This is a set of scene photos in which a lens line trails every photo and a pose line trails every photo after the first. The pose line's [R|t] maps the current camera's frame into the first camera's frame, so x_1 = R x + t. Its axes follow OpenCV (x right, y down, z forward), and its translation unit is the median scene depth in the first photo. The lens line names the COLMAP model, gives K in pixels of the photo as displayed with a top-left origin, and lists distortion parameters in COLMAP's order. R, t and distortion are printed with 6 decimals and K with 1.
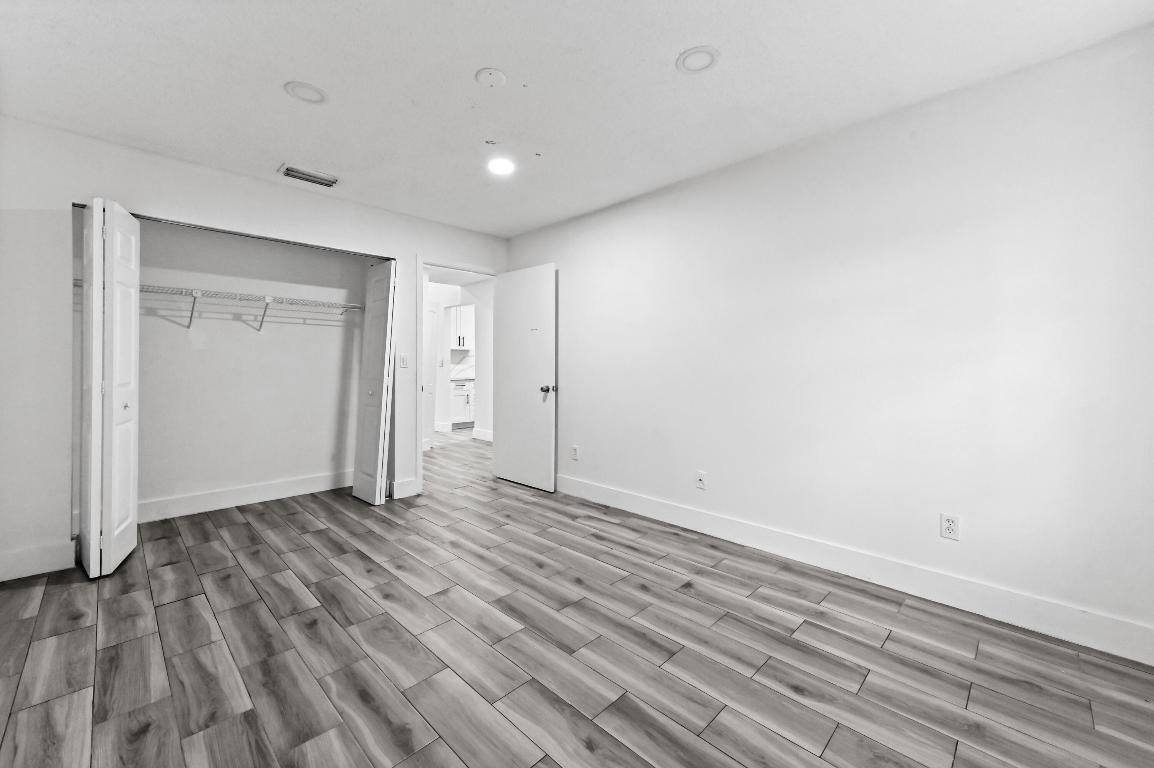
lens RADIAL K [[468.8, 0, 575.2], [0, 468.8, 376.4], [0, 0, 1]] dist [0.014998, 0.000904]
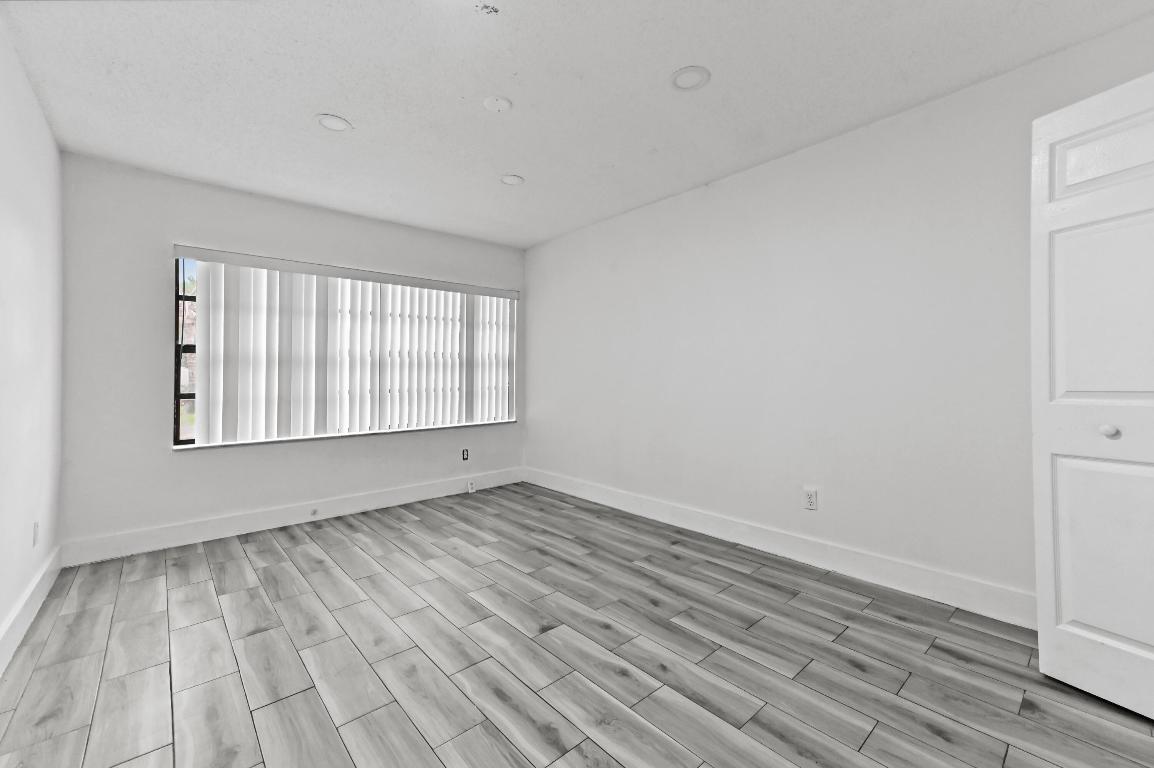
lens RADIAL K [[468.8, 0, 578.2], [0, 468.8, 376.1], [0, 0, 1]] dist [0.014998, 0.000904]
pose [[-0.998142, 0.004850, 0.060739, -0.431602], [0.005752, 0.999875, 0.014697, -0.021476], [-0.060660, 0.015019, -0.998045, 2.025036]]
